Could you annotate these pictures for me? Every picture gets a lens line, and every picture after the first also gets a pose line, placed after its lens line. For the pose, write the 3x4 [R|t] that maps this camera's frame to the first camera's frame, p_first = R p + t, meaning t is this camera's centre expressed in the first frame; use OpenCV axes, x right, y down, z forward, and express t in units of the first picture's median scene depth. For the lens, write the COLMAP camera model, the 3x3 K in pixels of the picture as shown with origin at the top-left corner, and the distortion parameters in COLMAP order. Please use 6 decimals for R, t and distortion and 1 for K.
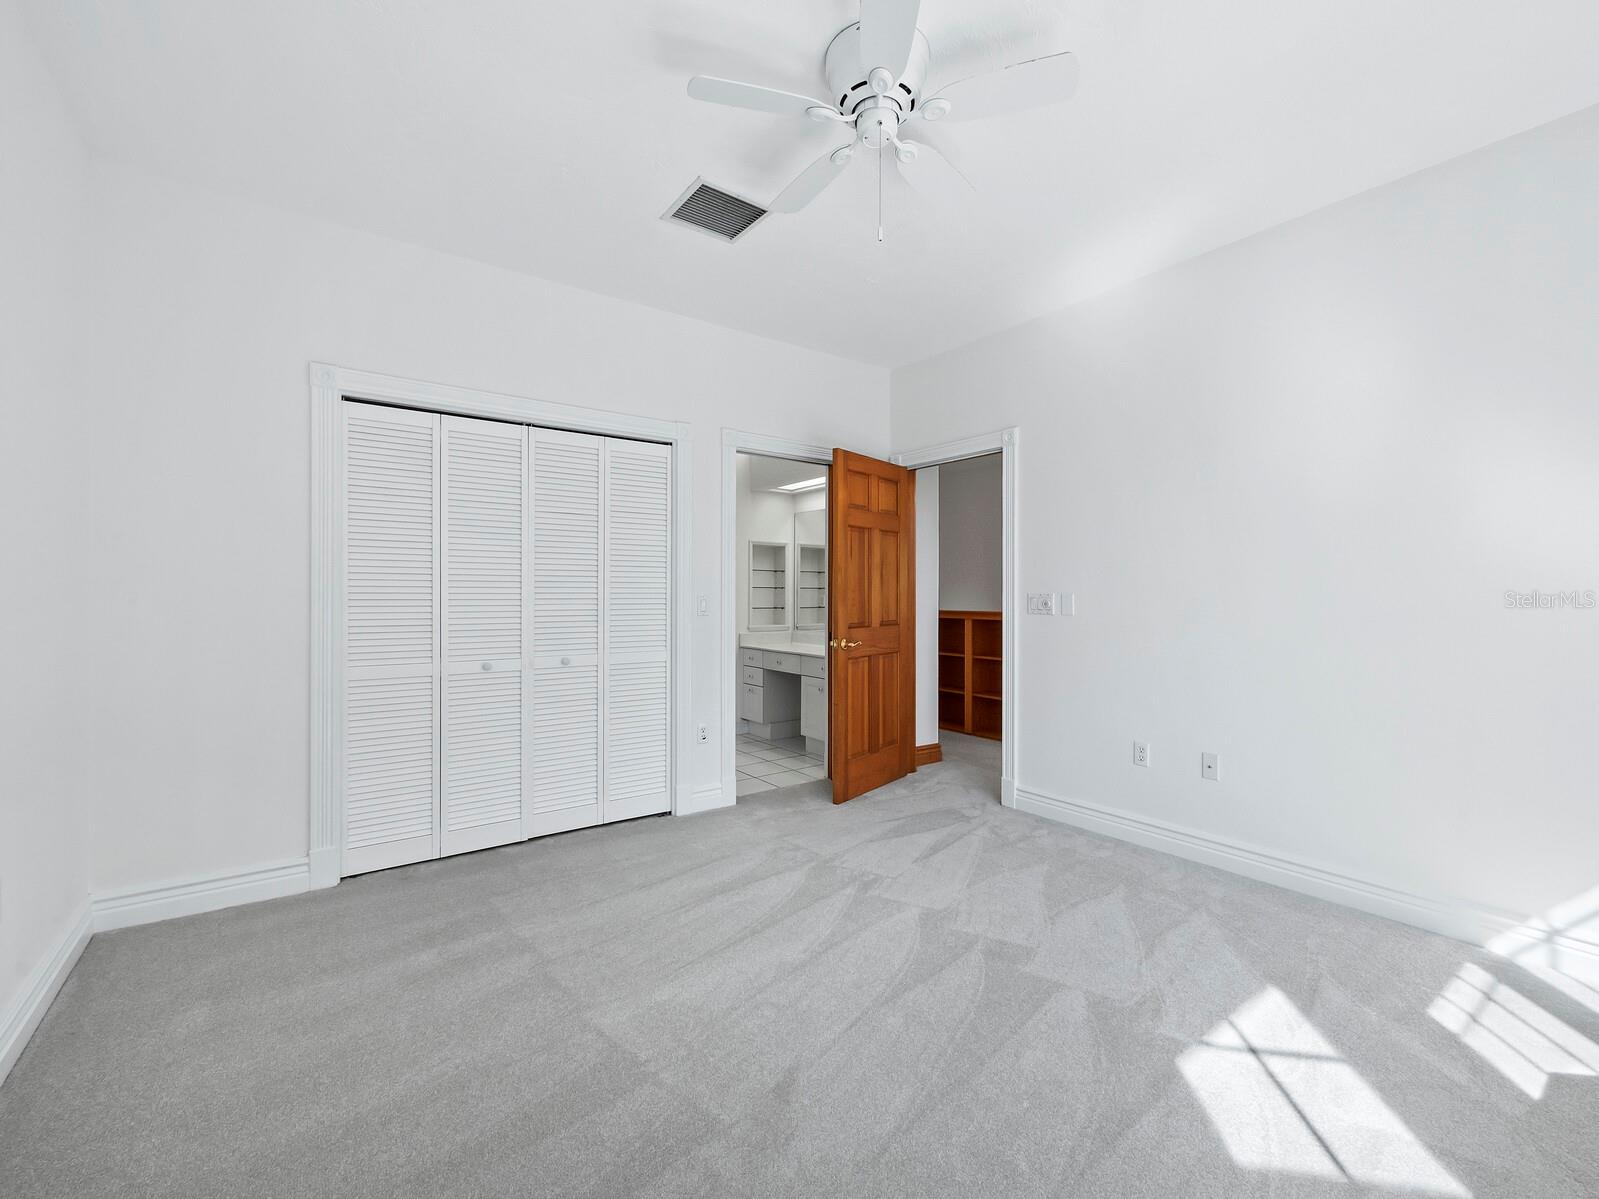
lens RADIAL K [[682.1, 0, 798.8], [0, 682.1, 602.1], [0, 0, 1]] dist [-0.000492, 0.001381]
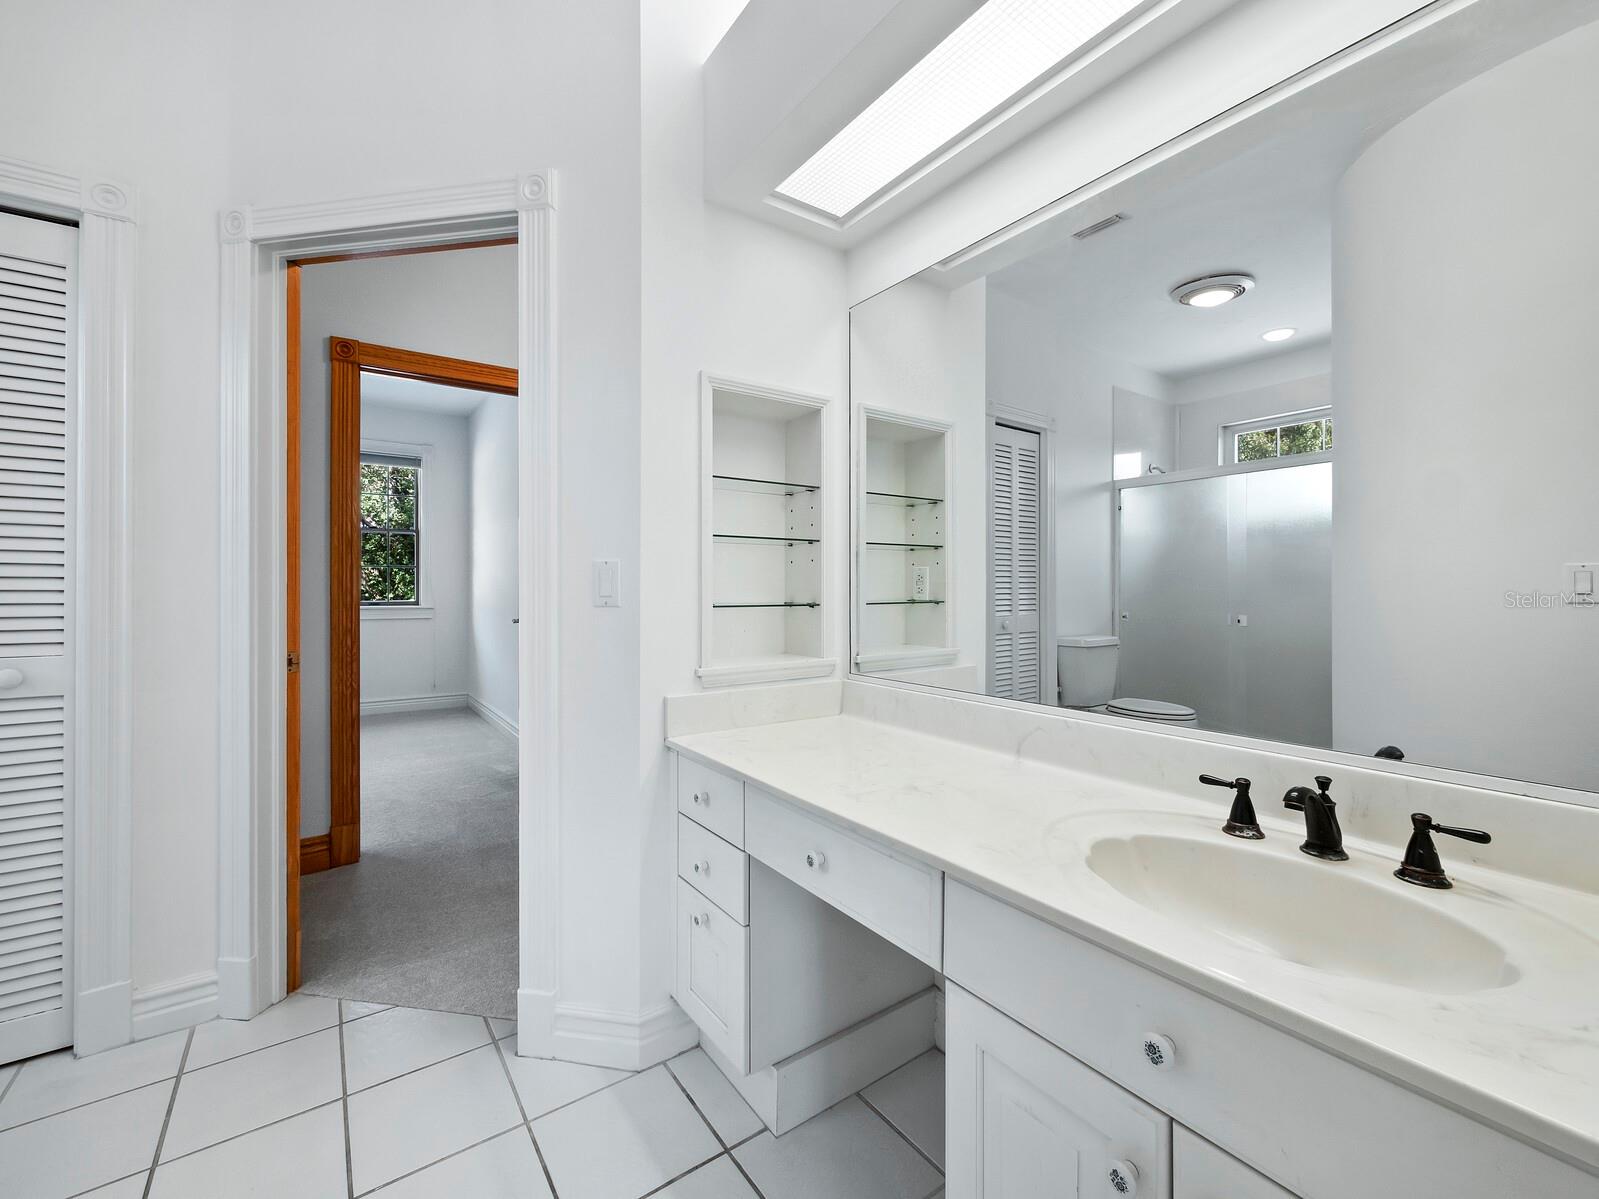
lens RADIAL K [[682.1, 0, 800.3], [0, 682.1, 590.4], [0, 0, 1]] dist [-0.000492, 0.001381]
pose [[1.000000, -0.000764, -0.000402, -0.029528], [0.000766, 0.999992, 0.003980, 0.000708], [0.000399, -0.003981, 0.999992, 0.687818]]
